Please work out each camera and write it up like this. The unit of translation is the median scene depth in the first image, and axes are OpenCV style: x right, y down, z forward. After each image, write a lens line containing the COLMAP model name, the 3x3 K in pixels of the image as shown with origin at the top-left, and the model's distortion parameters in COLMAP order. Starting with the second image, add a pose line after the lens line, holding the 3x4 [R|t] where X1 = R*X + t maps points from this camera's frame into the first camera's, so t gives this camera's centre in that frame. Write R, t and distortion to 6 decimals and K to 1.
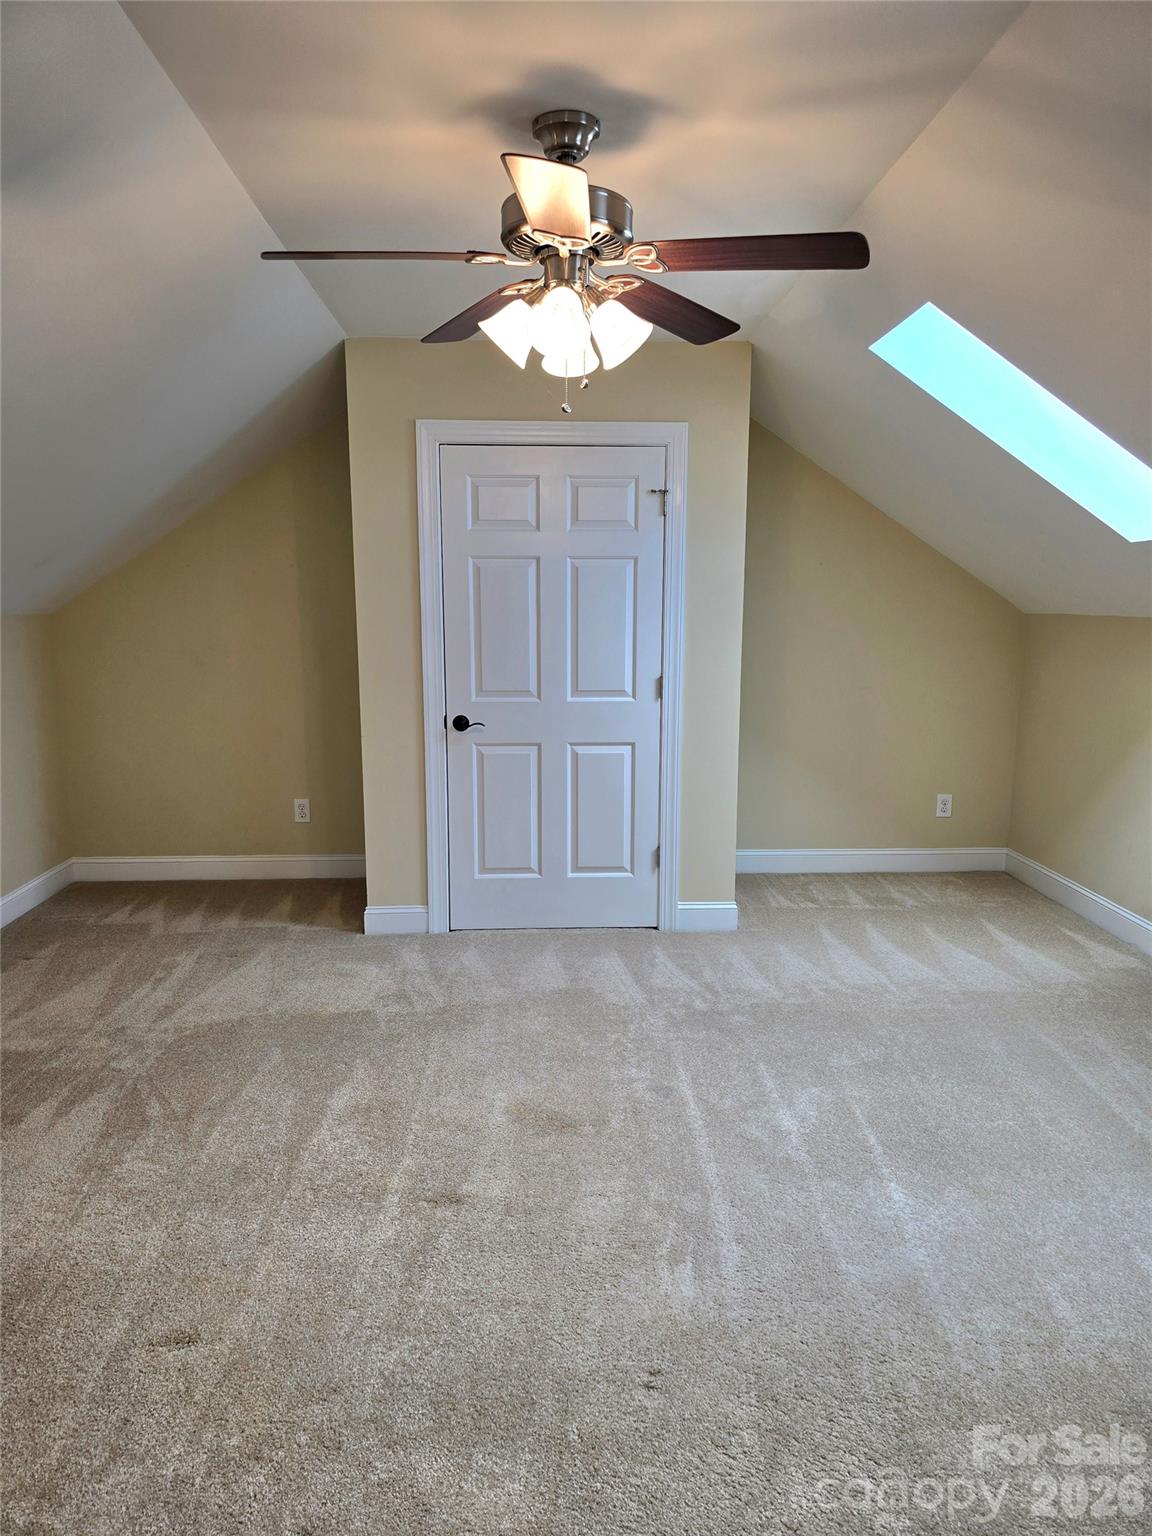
lens RADIAL K [[1055.1, 0, 576.2], [0, 1055.1, 771.6], [0, 0, 1]] dist [0.175122, -0.144436]
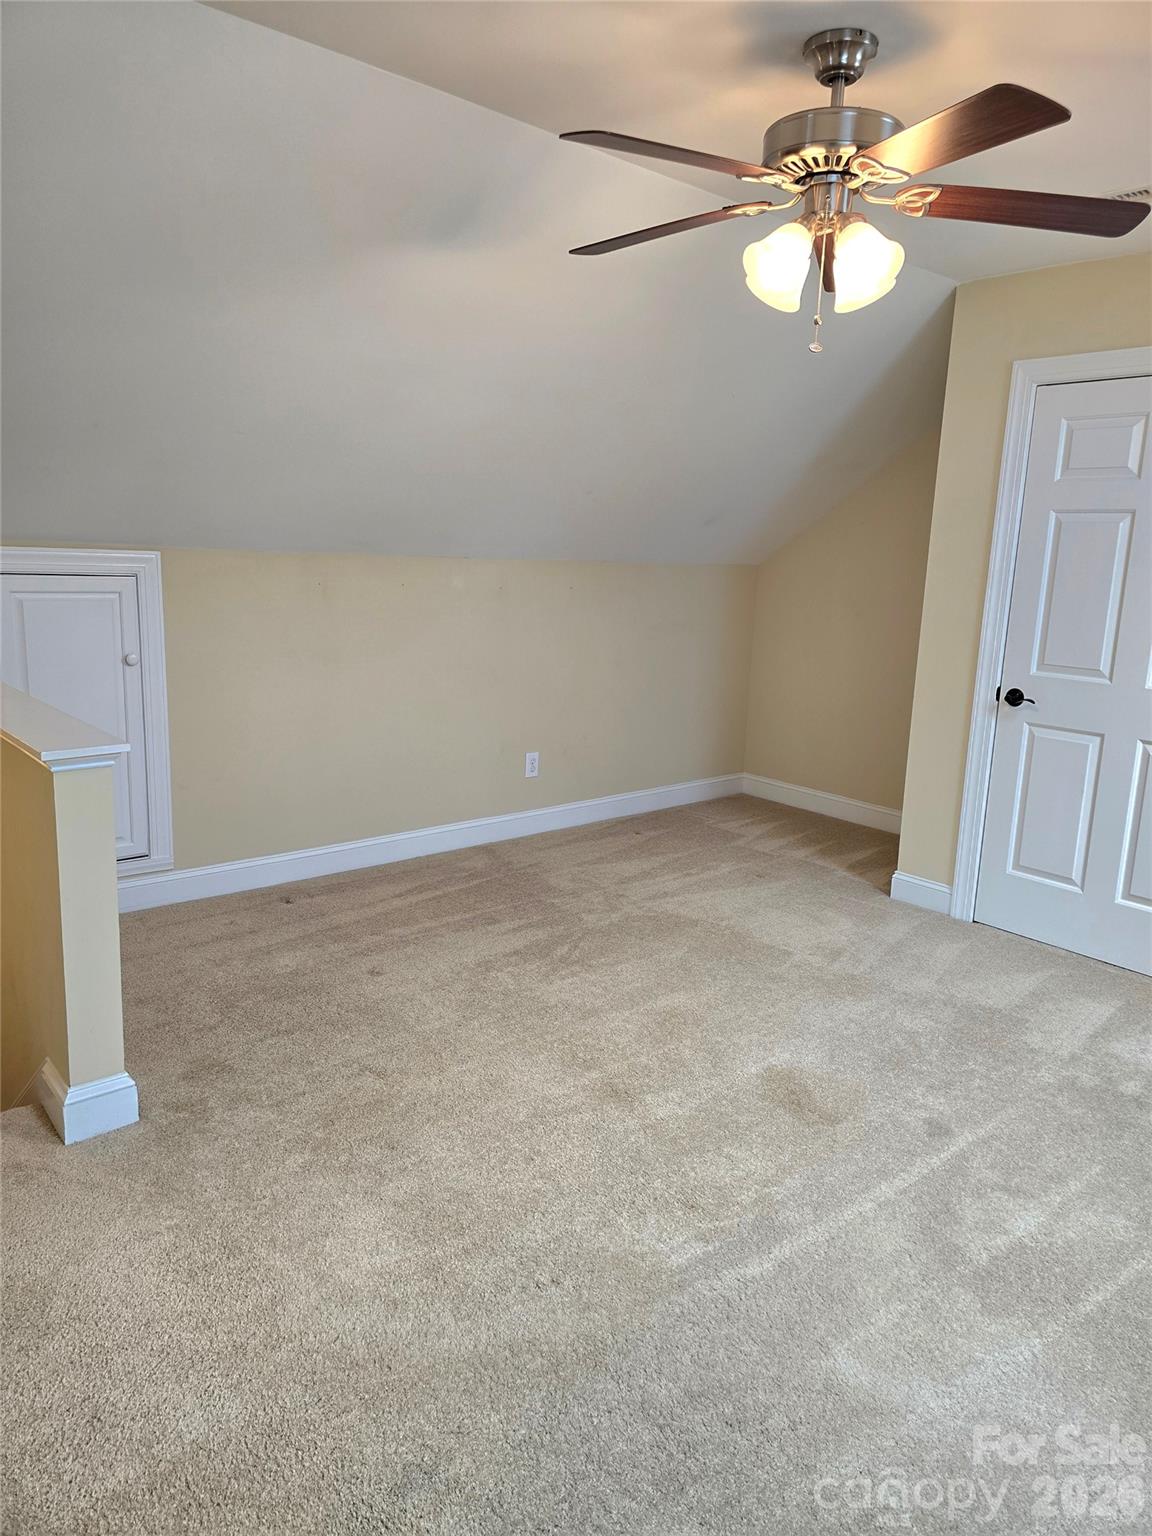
lens RADIAL K [[1038.4, 0, 574.0], [0, 1038.4, 761.0], [0, 0, 1]] dist [0.089546, -0.090171]
pose [[0.619650, 0.182108, -0.763460, 0.617620], [-0.163359, 0.981333, 0.101490, -0.040261], [0.767690, 0.061830, 0.637831, 0.268828]]
